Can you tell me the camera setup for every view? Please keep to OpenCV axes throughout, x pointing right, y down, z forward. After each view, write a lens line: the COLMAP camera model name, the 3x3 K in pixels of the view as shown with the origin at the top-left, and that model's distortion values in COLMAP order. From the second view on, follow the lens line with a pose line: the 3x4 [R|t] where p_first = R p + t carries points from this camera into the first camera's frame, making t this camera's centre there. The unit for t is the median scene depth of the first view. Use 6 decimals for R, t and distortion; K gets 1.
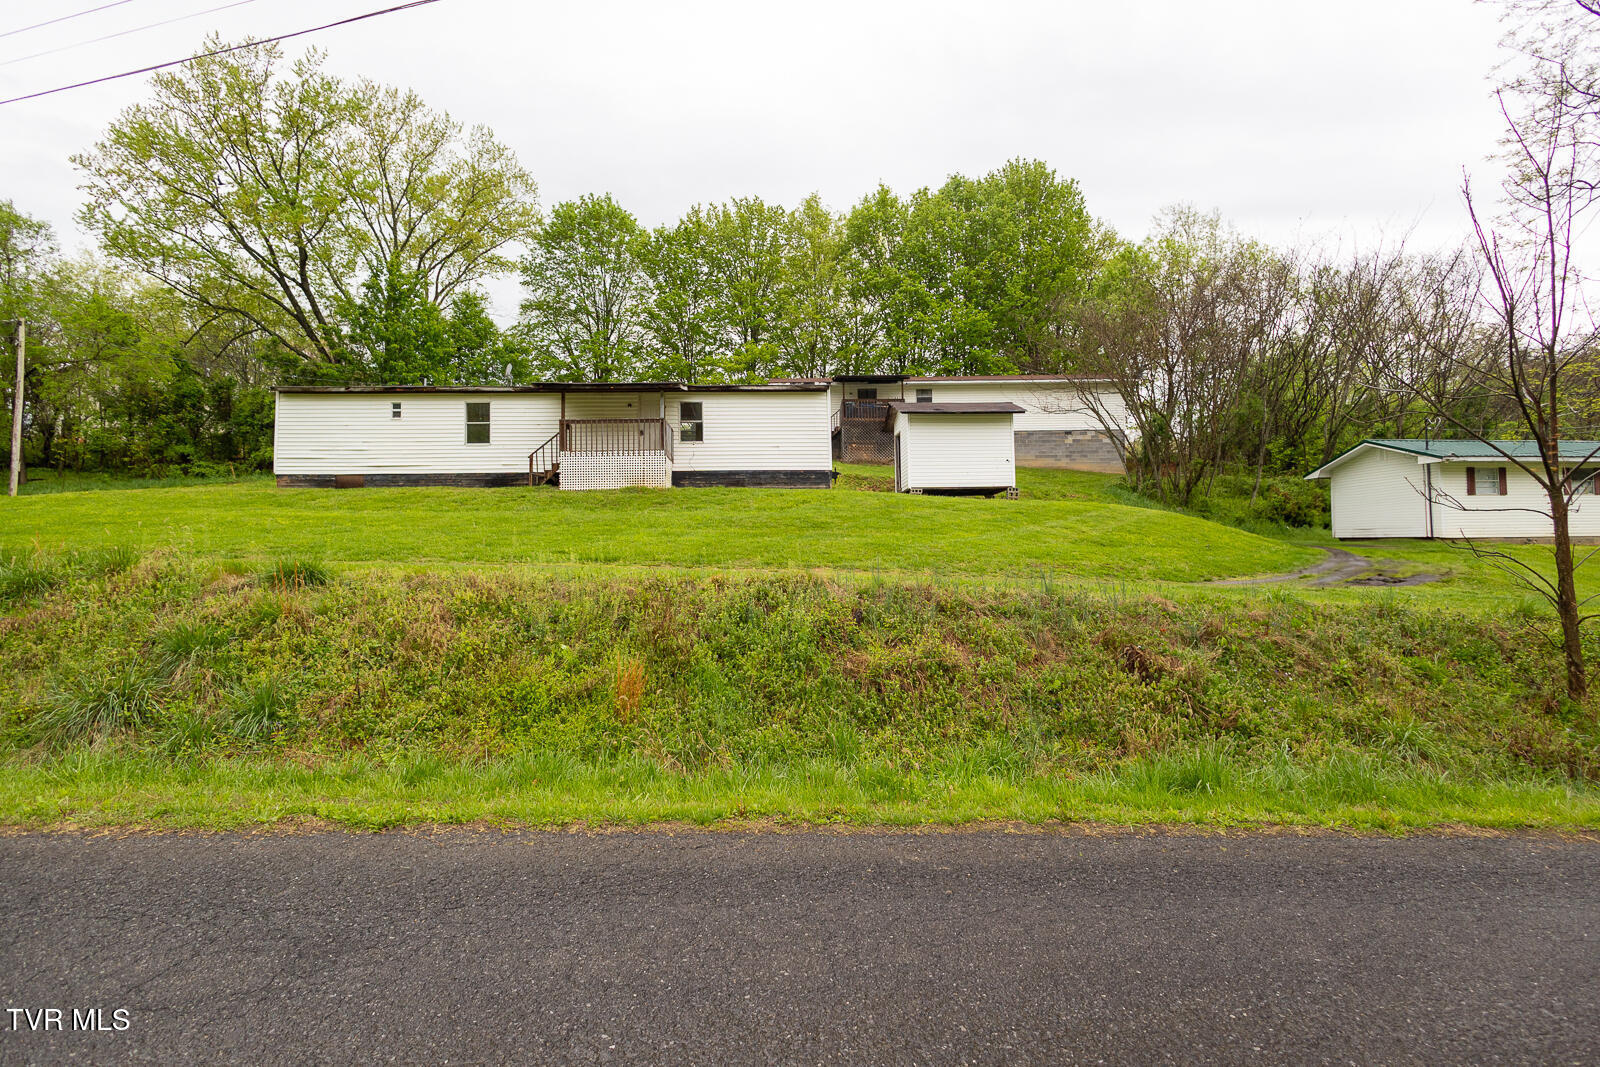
lens RADIAL K [[743.4, 0, 800.0], [0, 743.4, 533.5], [0, 0, 1]] dist [-0.002370, -0.000270]
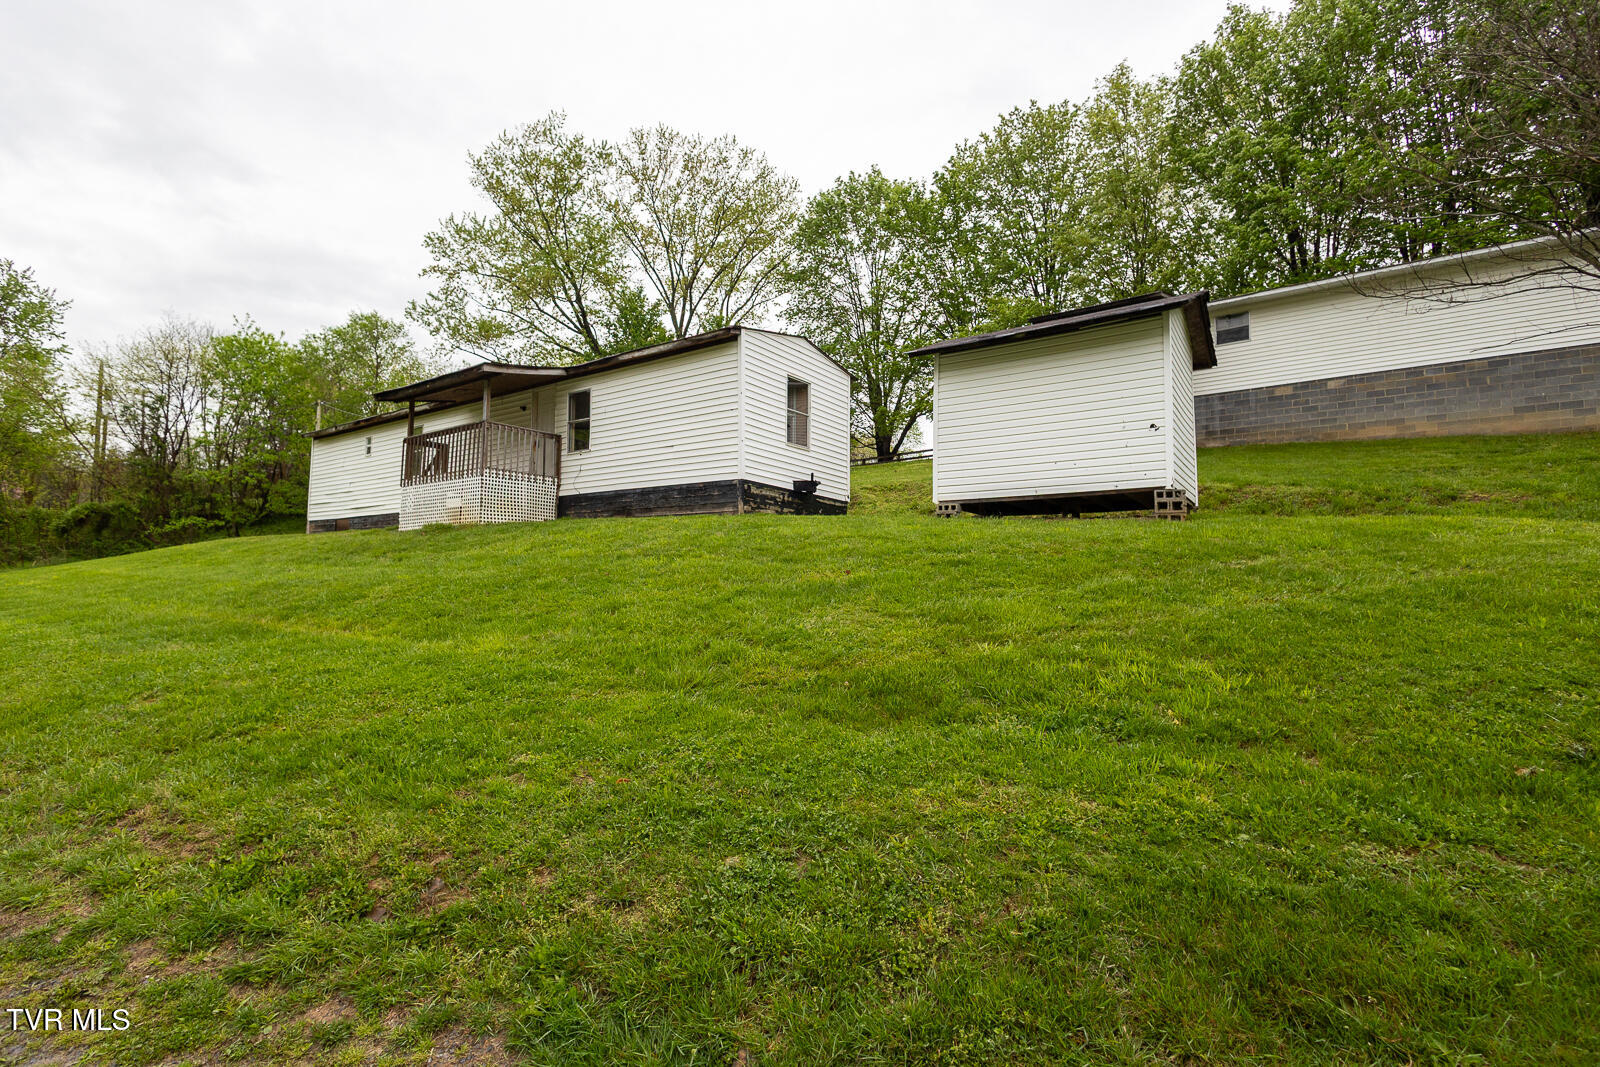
lens RADIAL K [[743.4, 0, 800.0], [0, 743.4, 533.5], [0, 0, 1]] dist [-0.002370, -0.000270]
pose [[0.775522, -0.020626, -0.630984, 0.425528], [0.006160, 0.999666, -0.025108, -0.031336], [0.631291, 0.015585, 0.775389, 0.609282]]
